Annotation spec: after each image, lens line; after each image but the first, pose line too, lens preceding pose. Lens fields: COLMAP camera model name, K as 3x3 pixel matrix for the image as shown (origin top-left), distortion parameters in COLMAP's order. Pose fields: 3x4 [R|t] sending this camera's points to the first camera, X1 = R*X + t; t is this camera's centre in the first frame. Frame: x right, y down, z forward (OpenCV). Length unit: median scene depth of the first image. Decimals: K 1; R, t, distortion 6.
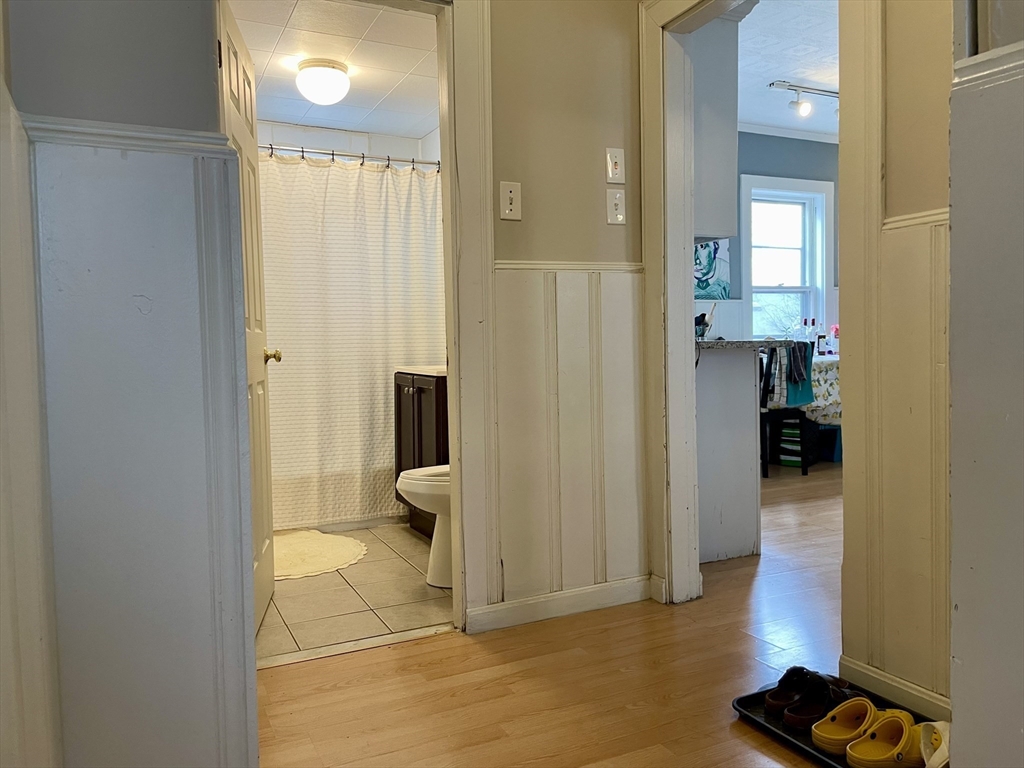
lens RADIAL K [[774.9, 0, 521.7], [0, 774.9, 374.9], [0, 0, 1]] dist [0.065336, -0.034585]
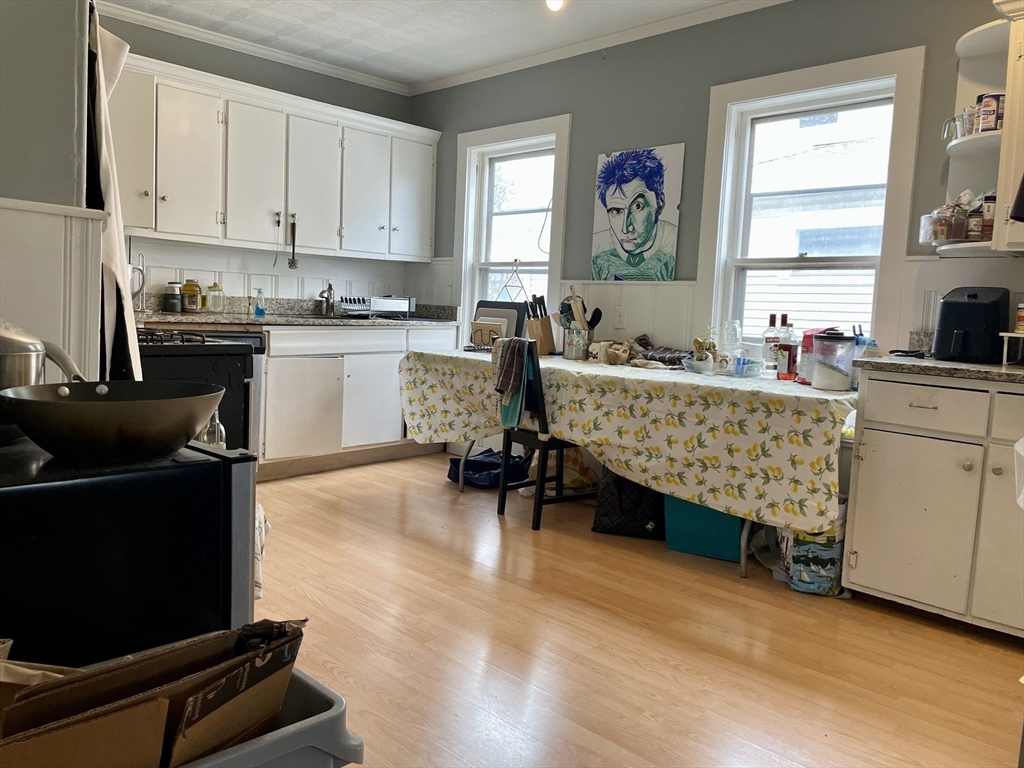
lens RADIAL K [[774.9, 0, 504.9], [0, 774.9, 382.2], [0, 0, 1]] dist [0.065336, -0.034585]
pose [[0.309084, 0.126645, -0.942565, 0.892978], [-0.093568, 0.990335, 0.102381, -0.065428], [0.946421, 0.056550, 0.317946, 0.657598]]
